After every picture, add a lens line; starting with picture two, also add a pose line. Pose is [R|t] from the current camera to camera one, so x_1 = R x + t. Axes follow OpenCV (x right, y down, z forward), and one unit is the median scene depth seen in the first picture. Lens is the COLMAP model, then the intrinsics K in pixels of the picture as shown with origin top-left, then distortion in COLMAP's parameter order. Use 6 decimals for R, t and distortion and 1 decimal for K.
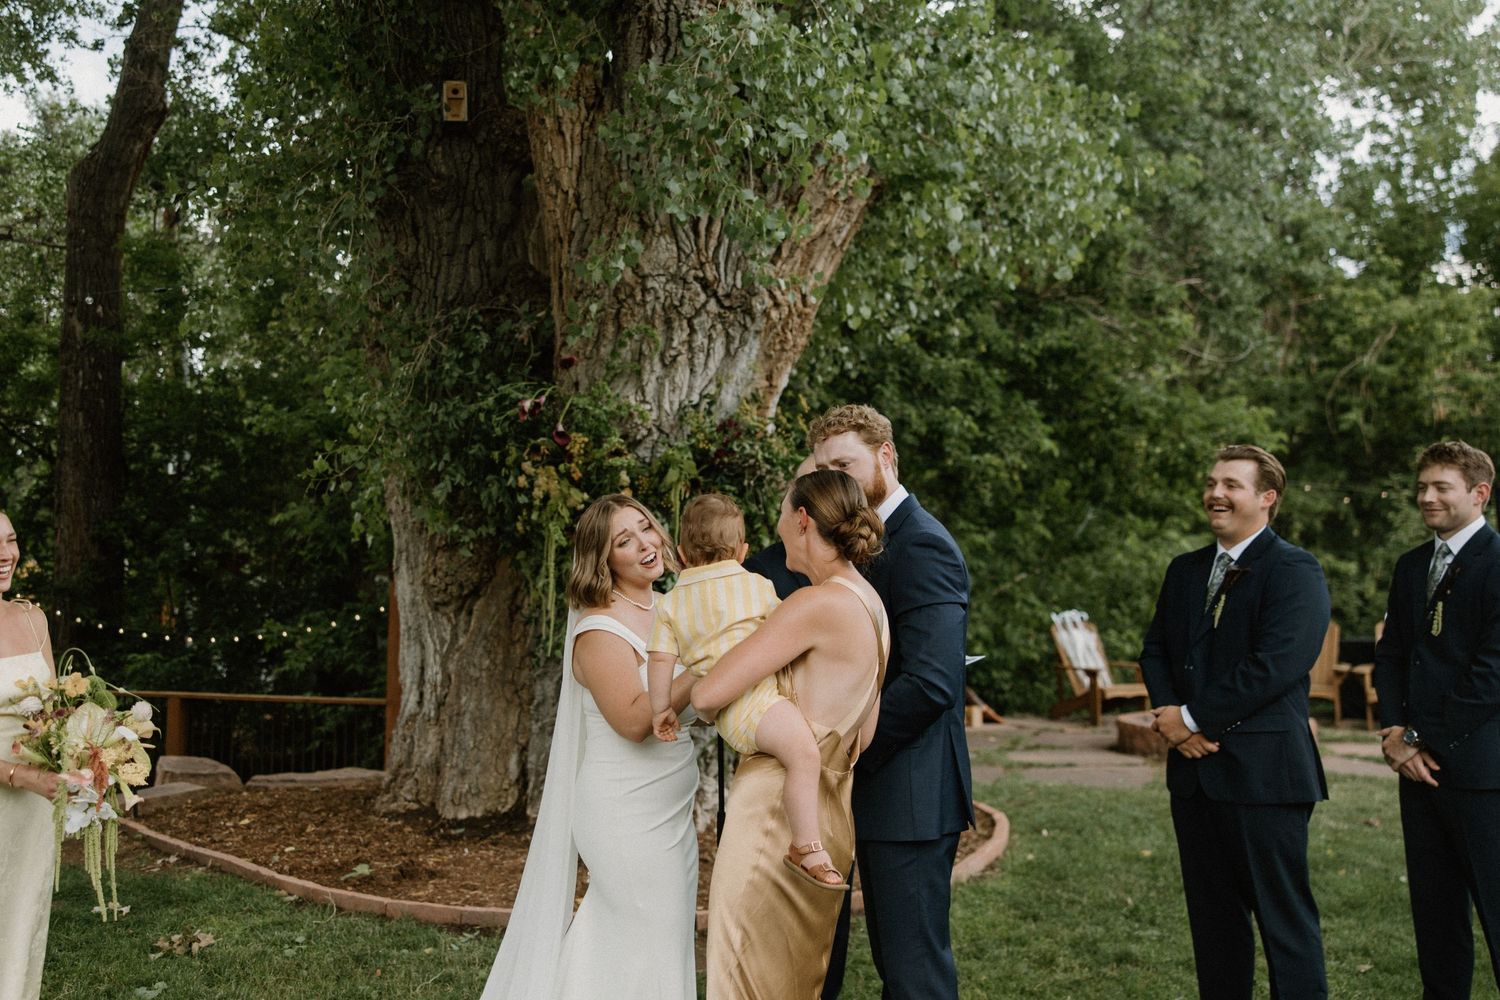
lens RADIAL K [[1479.2, 0, 616.7], [0, 1479.2, 422.5], [0, 0, 1]] dist [-0.007661, 0.000000]
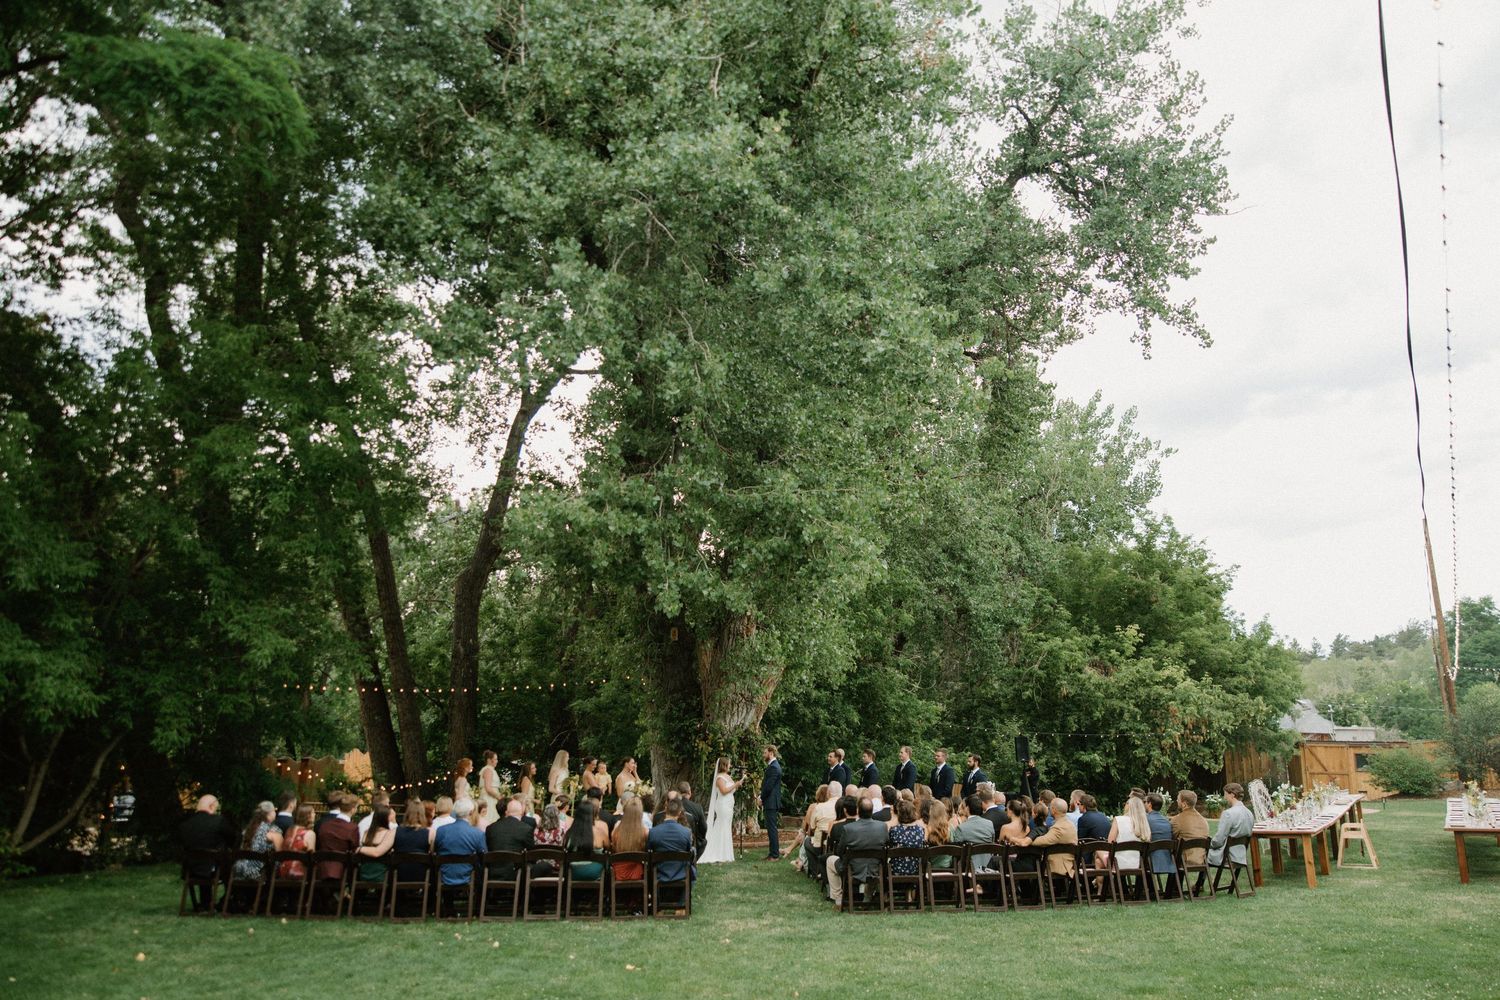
lens RADIAL K [[1154.6, 0, 756.2], [0, 1154.6, 496.6], [0, 0, 1]] dist [0.000417, 0.019642]
pose [[0.996187, 0.029130, 0.082234, -0.161430], [-0.019309, 0.992852, -0.117783, -0.239530], [-0.085077, 0.115746, 0.989629, -2.008862]]
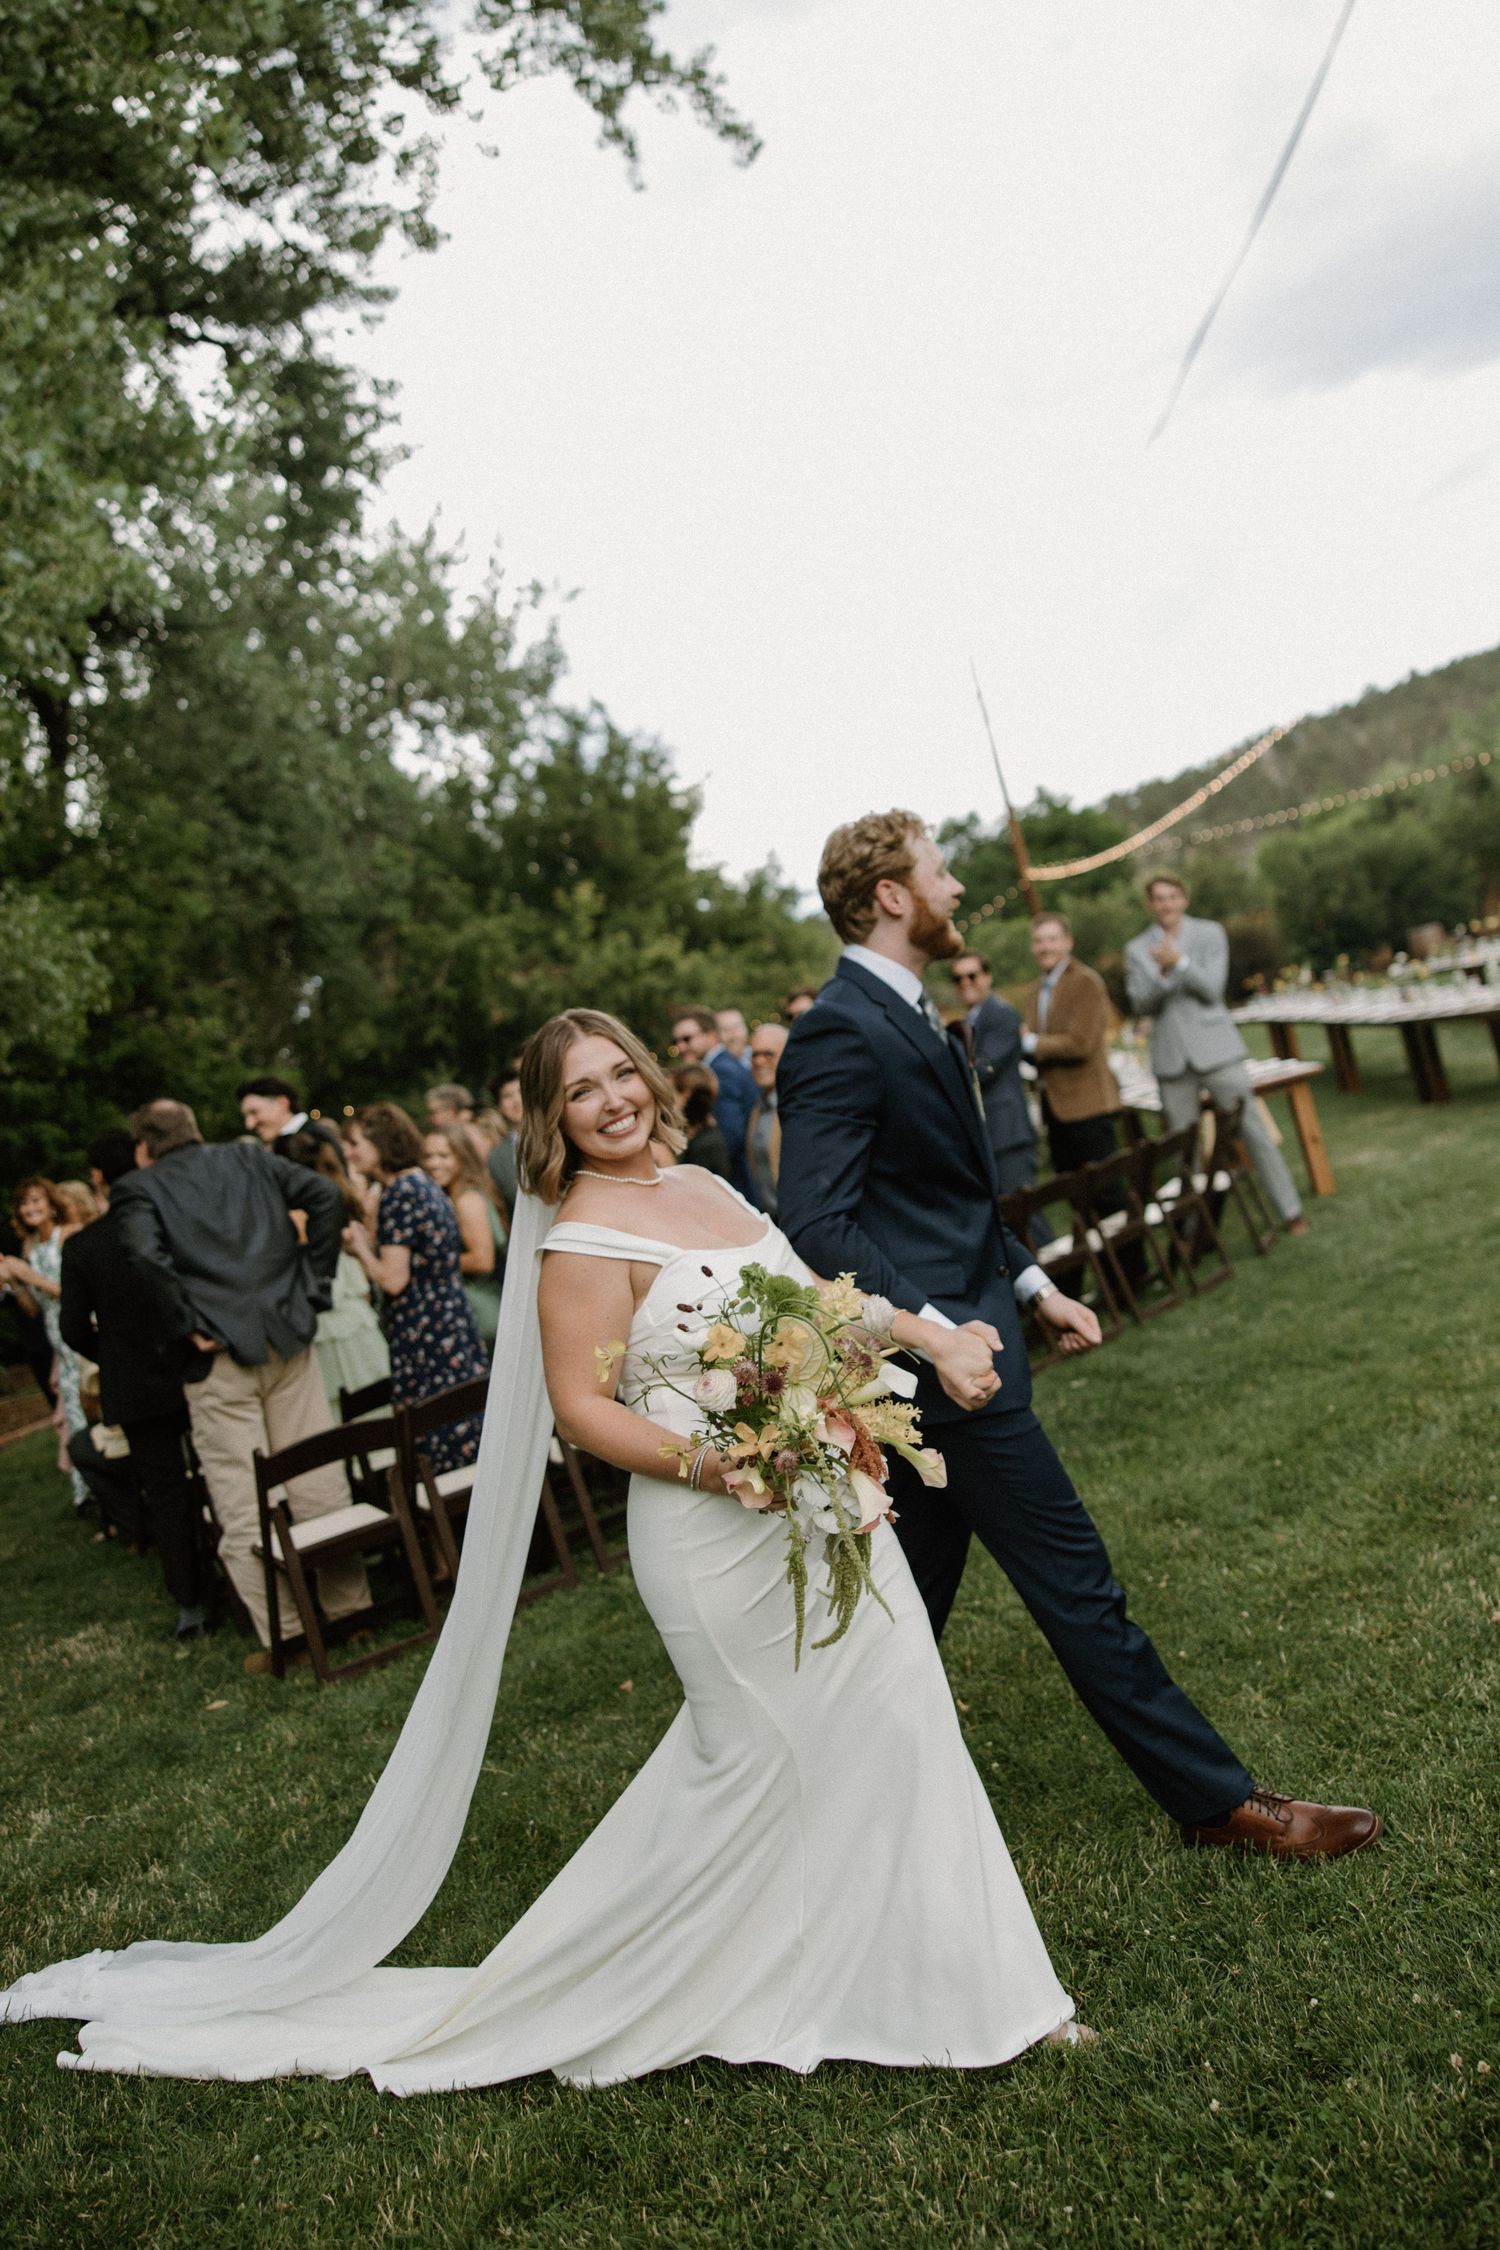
lens RADIAL K [[1731.9, 0, 743.6], [0, 1731.9, 1107.6], [0, 0, 1]] dist [0.000417, 0.019642]
pose [[0.843927, -0.199038, 0.498167, -0.025344], [0.175565, 0.979959, 0.094115, -0.093415], [-0.506915, 0.008035, 0.861958, -1.013068]]
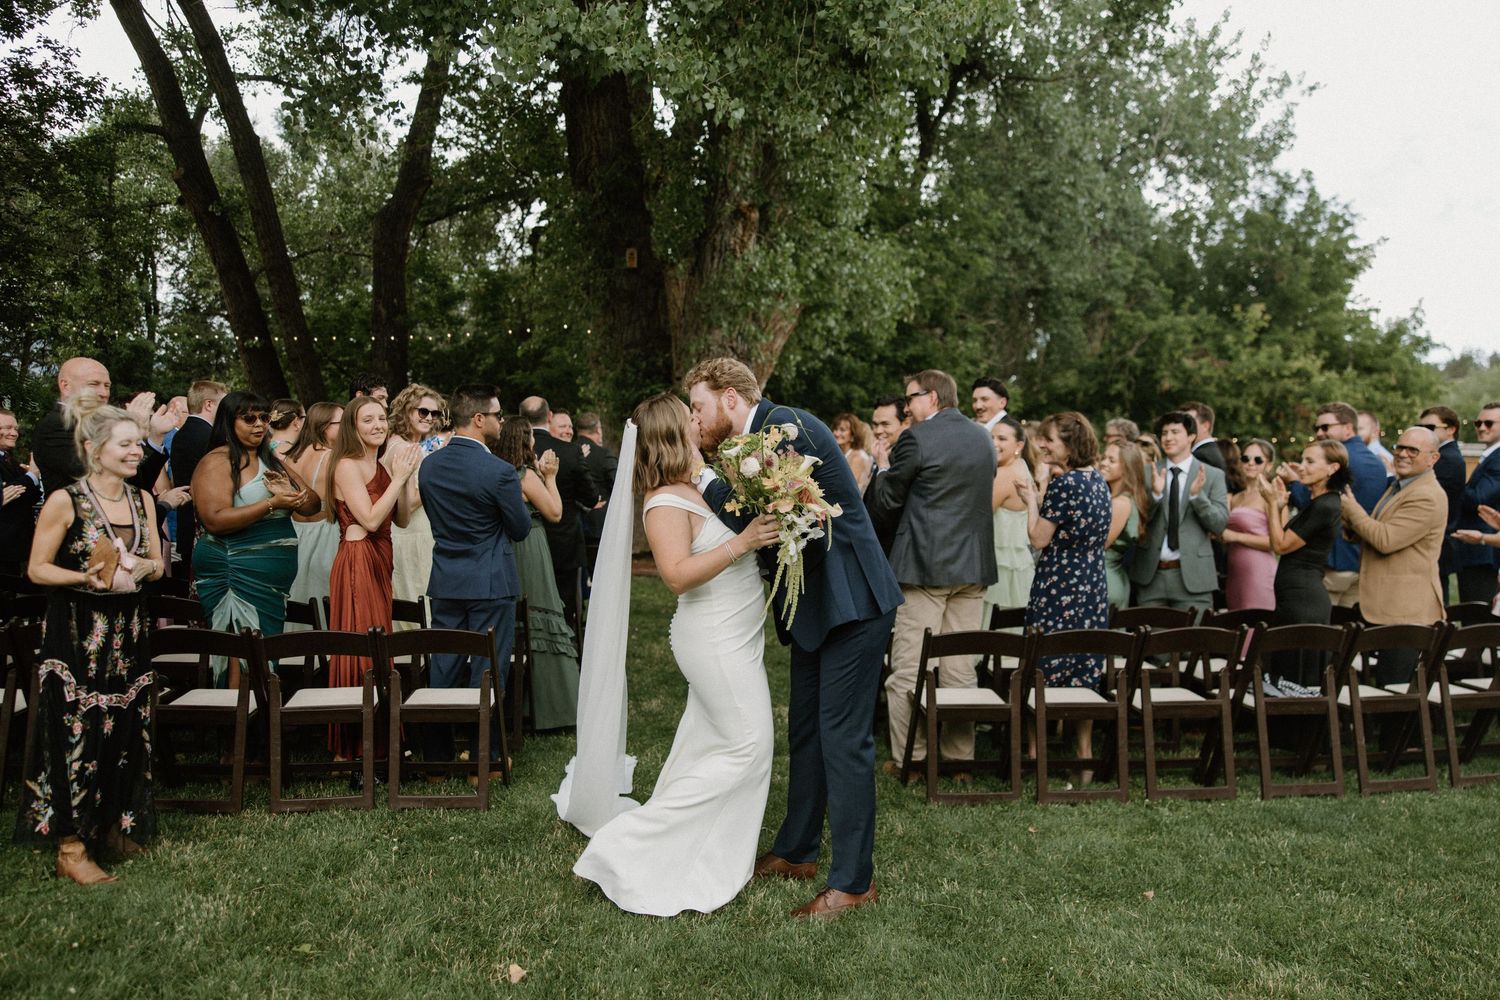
lens RADIAL K [[1154.6, 0, 760.9], [0, 1154.6, 508.6], [0, 0, 1]] dist [0.000417, 0.019642]
pose [[0.997515, 0.028242, 0.064553, -0.012466], [-0.036747, 0.990216, 0.134618, -0.082370], [-0.060120, -0.136656, 0.988793, -0.956595]]
